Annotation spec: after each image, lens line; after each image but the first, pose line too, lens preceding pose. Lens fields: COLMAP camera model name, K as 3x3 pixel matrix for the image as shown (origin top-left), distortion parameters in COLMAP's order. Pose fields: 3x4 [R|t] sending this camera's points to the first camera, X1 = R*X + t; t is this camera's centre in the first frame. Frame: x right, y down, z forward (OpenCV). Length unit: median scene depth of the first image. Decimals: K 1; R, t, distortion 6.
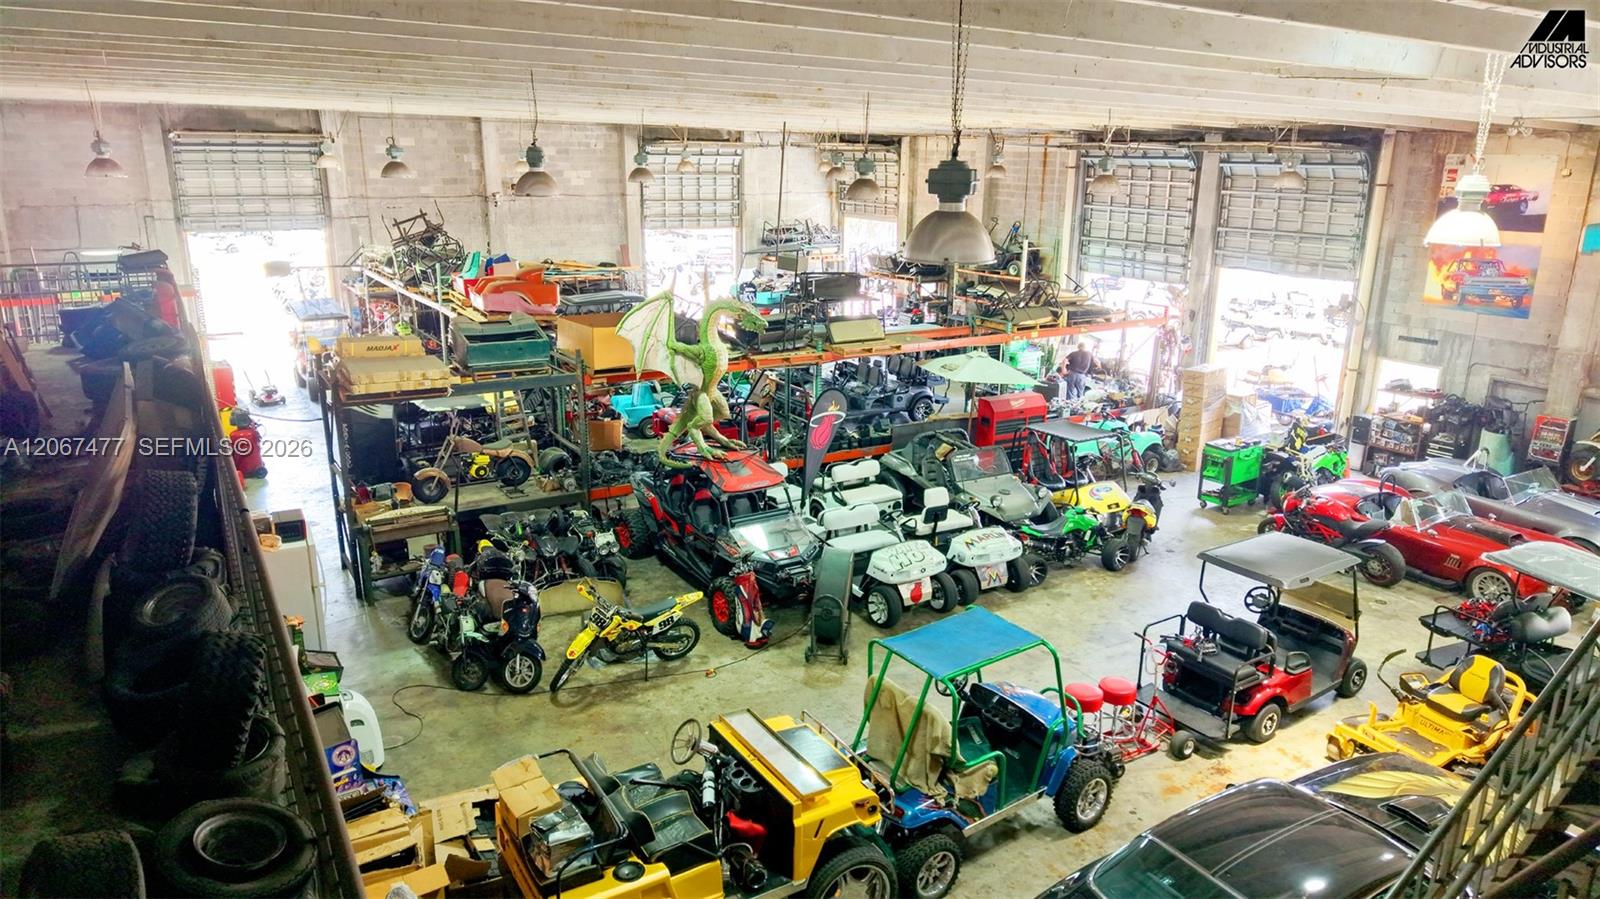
lens RADIAL K [[1067.2, 0, 806.6], [0, 1067.2, 446.9], [0, 0, 1]] dist [0.030351, -0.031906]
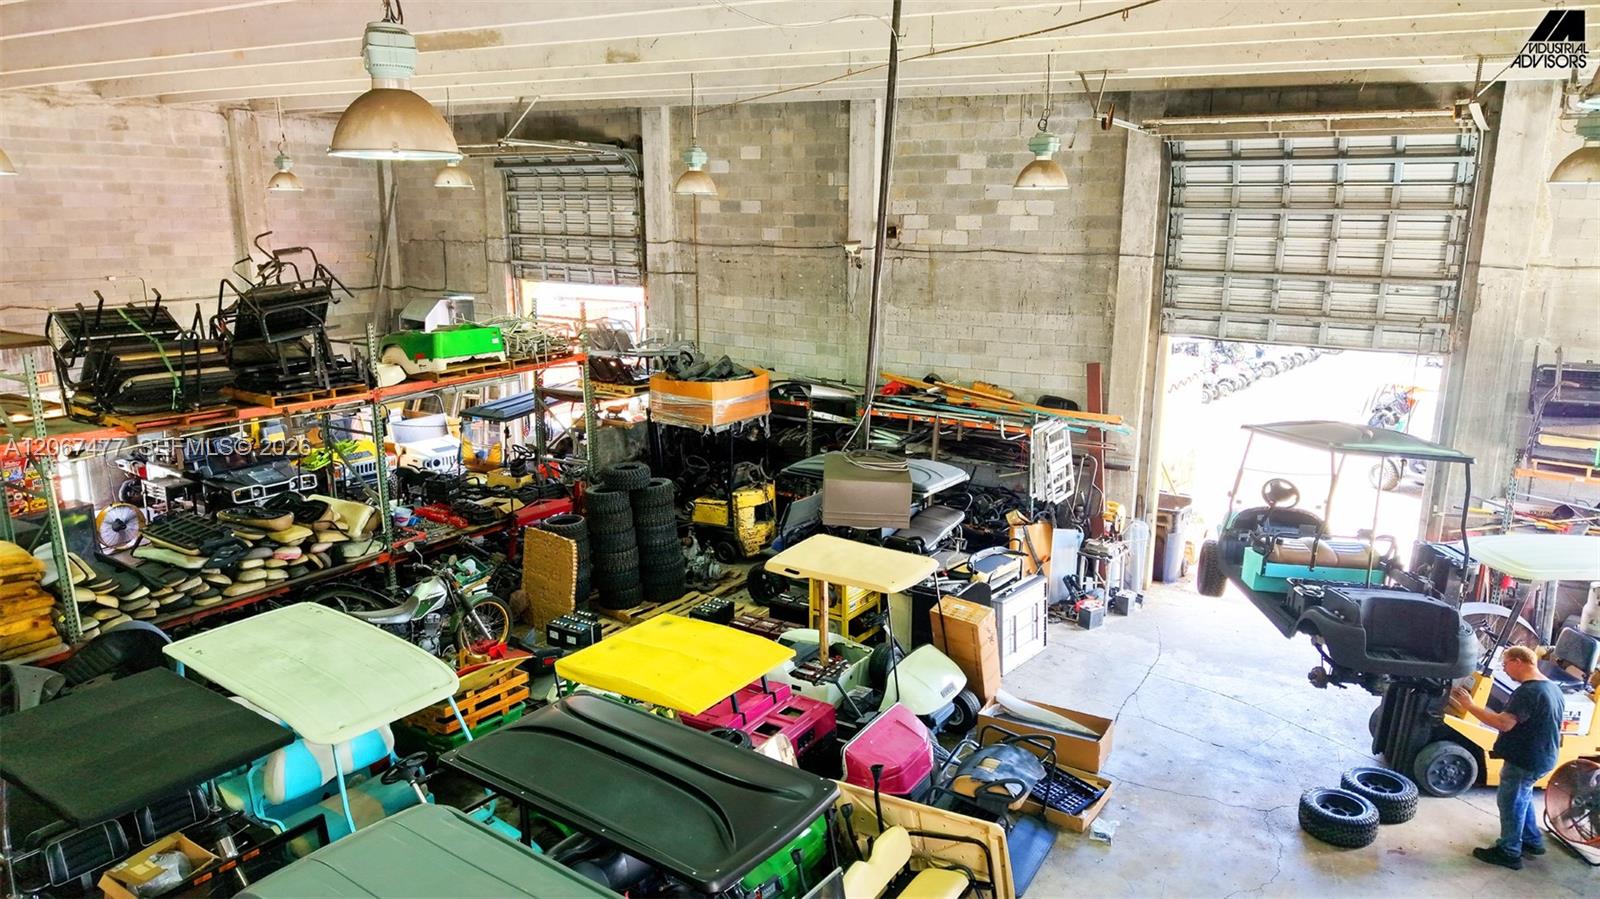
lens RADIAL K [[1067.2, 0, 798.3], [0, 1067.2, 474.4], [0, 0, 1]] dist [0.030351, -0.031906]
pose [[0.432312, 0.205004, -0.878112, 0.244216], [-0.247667, 0.963357, 0.102974, -0.220316], [0.867045, 0.172963, 0.467244, 0.950957]]
